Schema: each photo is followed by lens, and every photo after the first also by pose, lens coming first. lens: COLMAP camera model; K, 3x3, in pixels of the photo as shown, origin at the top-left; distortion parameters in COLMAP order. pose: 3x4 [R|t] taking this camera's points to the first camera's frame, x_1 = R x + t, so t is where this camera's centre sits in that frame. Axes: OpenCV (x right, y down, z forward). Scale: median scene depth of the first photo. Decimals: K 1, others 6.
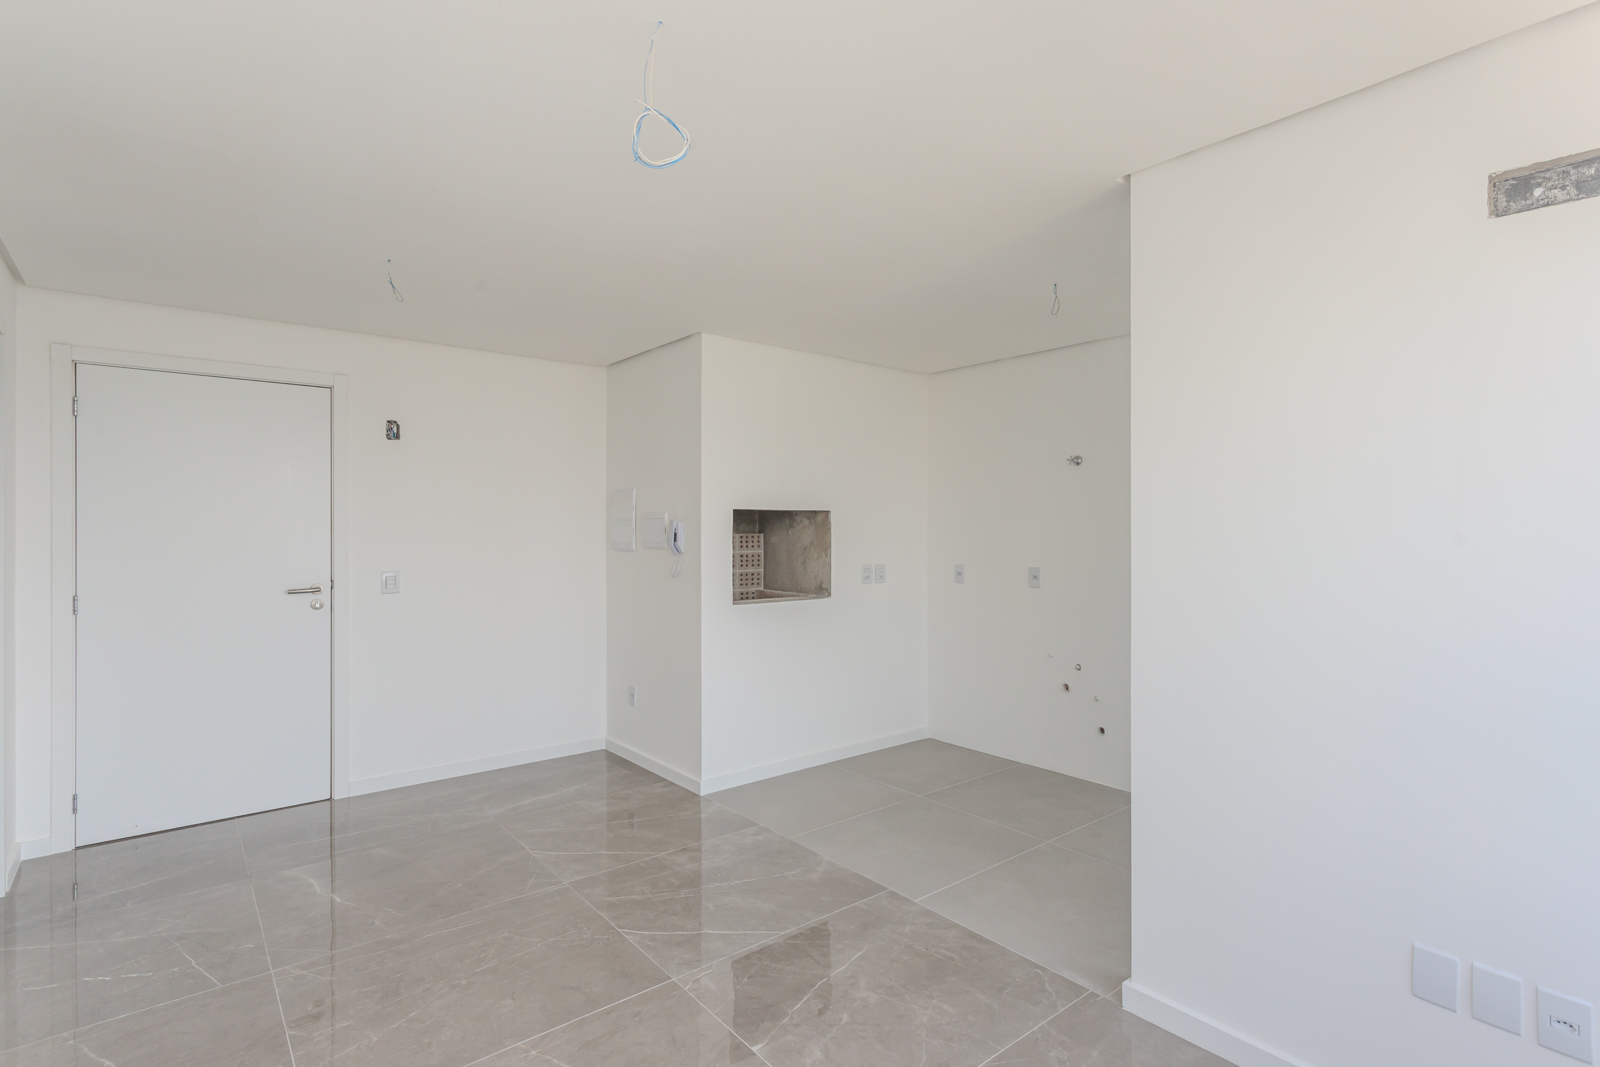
lens RADIAL K [[787.3, 0, 897.4], [0, 787.3, 530.0], [0, 0, 1]] dist [0.004793, 0.002262]
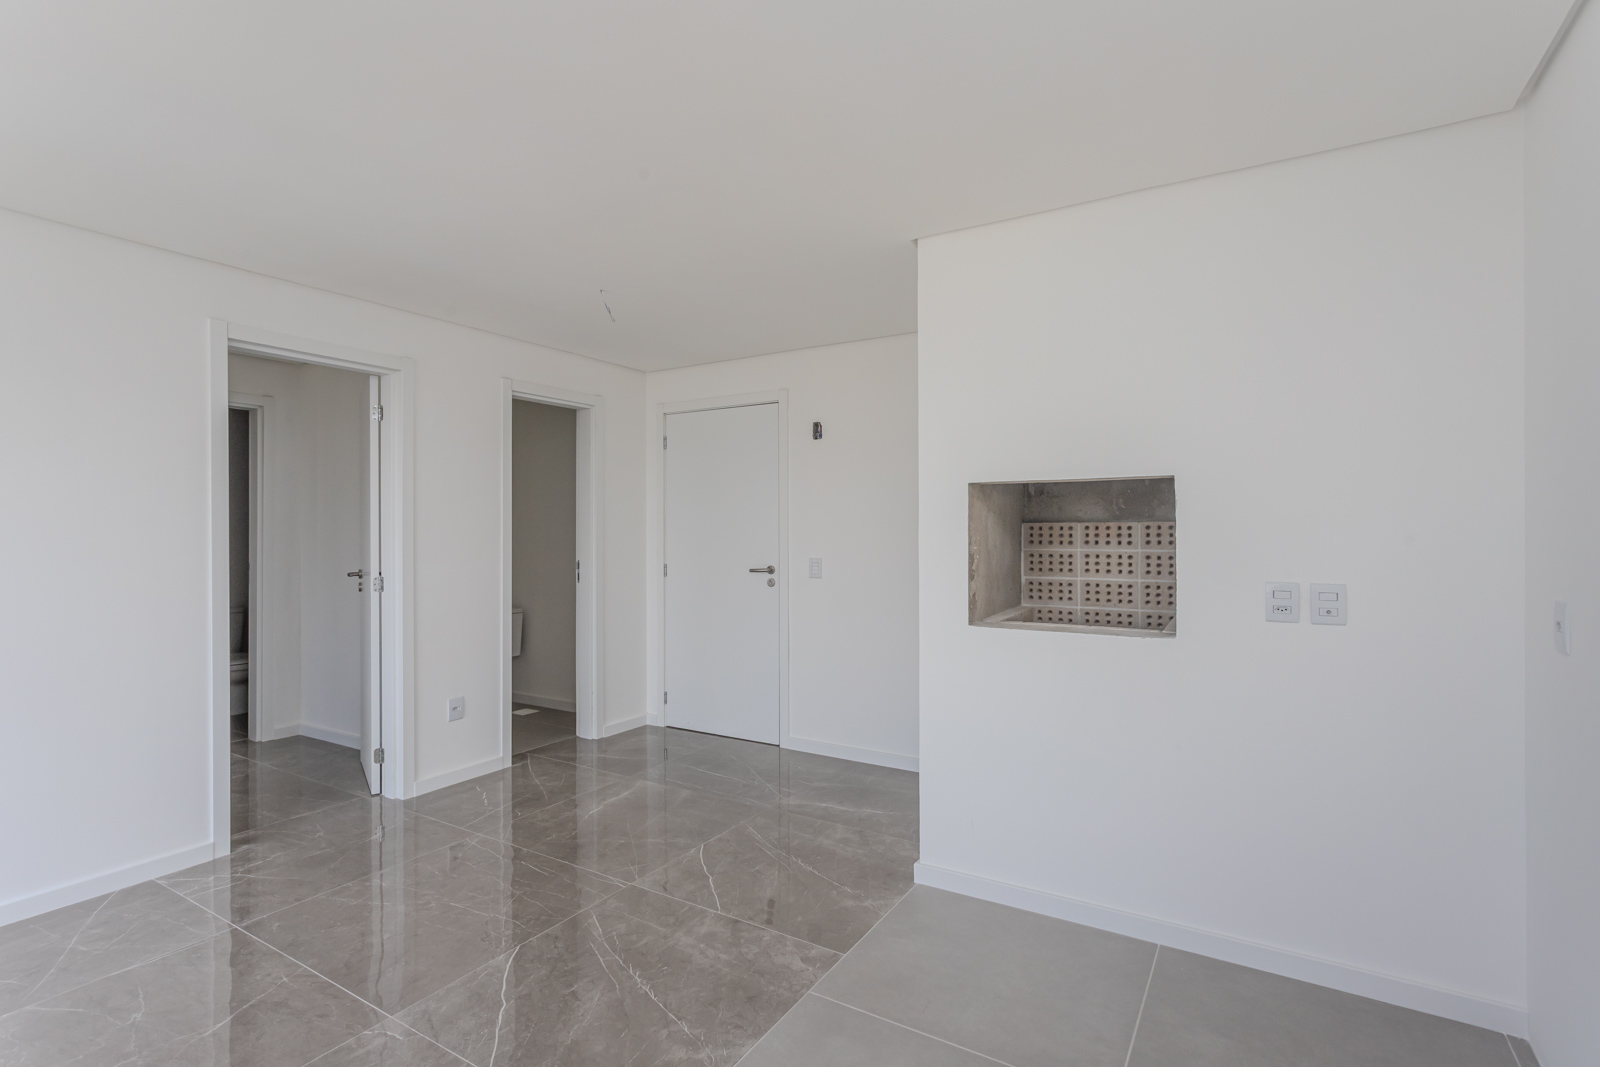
lens RADIAL K [[763.1, 0, 816.0], [0, 763.1, 518.3], [0, 0, 1]] dist [0.006700, 0.000435]
pose [[0.281516, -0.015285, -0.959435, 0.401555], [-0.003763, 0.999848, -0.017033, 0.016211], [0.959549, 0.008406, 0.281415, 0.716853]]
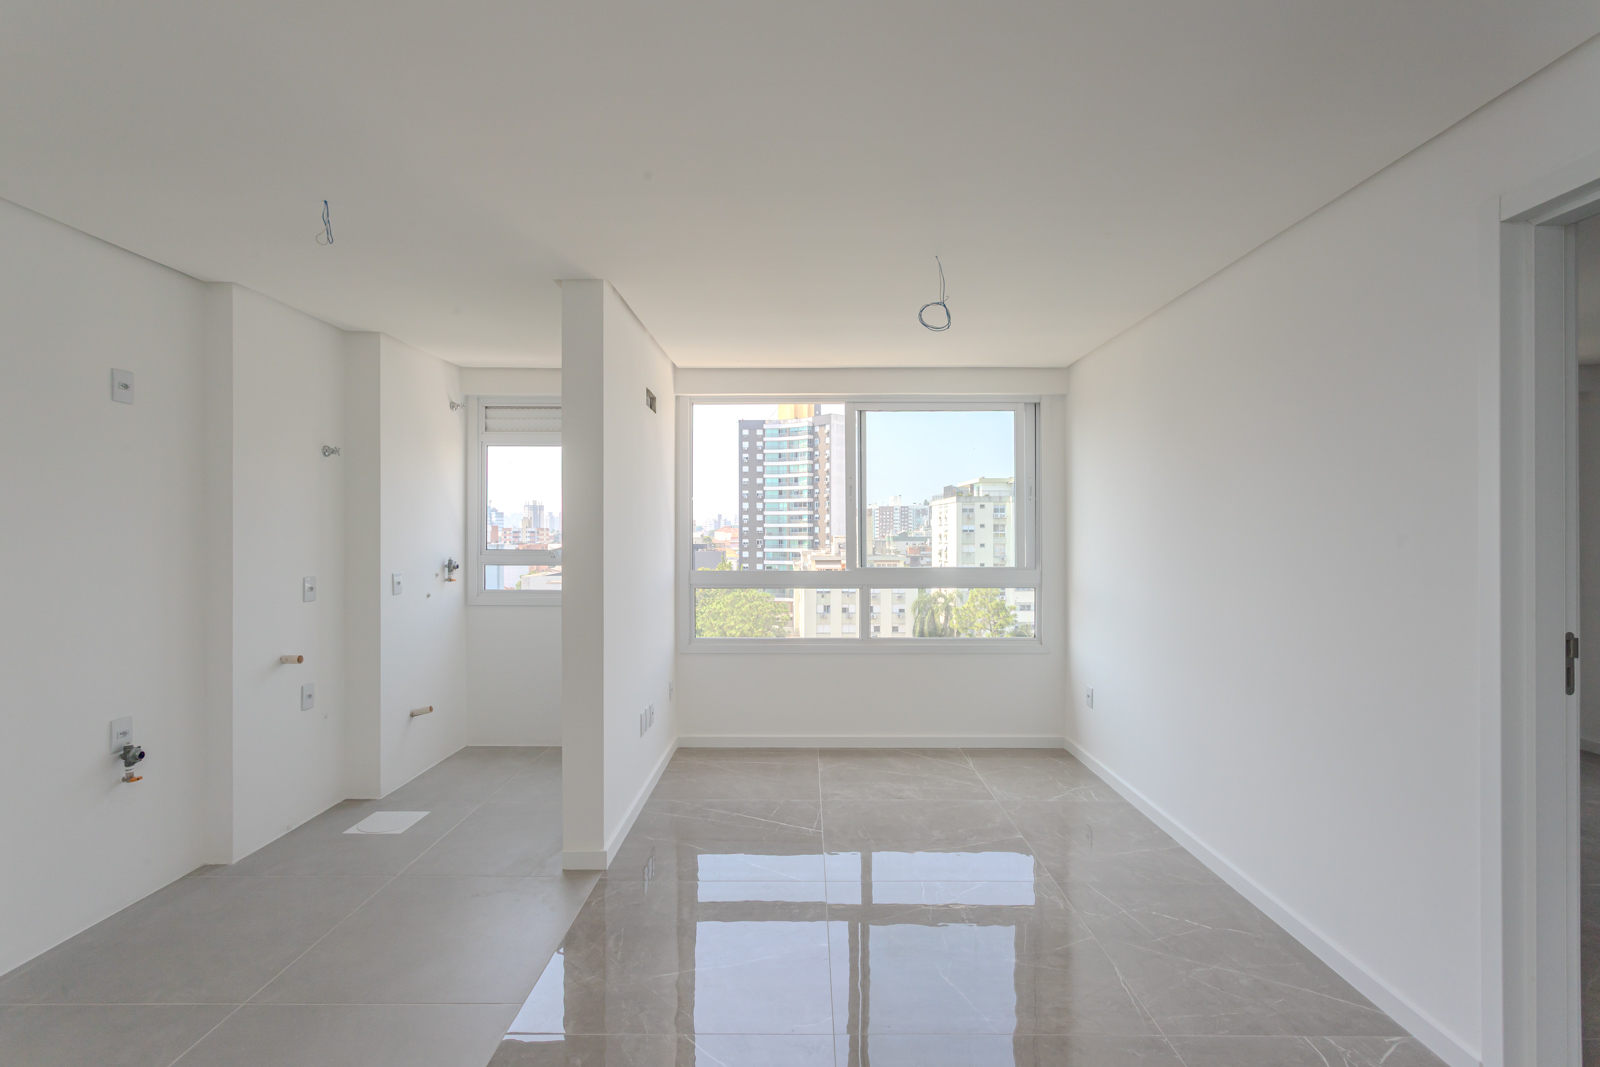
lens RADIAL K [[763.1, 0, 805.8], [0, 763.1, 527.5], [0, 0, 1]] dist [0.006700, 0.000435]
pose [[-0.728910, 0.004379, 0.684595, -0.507473], [0.002228, 0.999989, -0.004025, 0.001926], [-0.684606, -0.001409, -0.728912, 0.980796]]
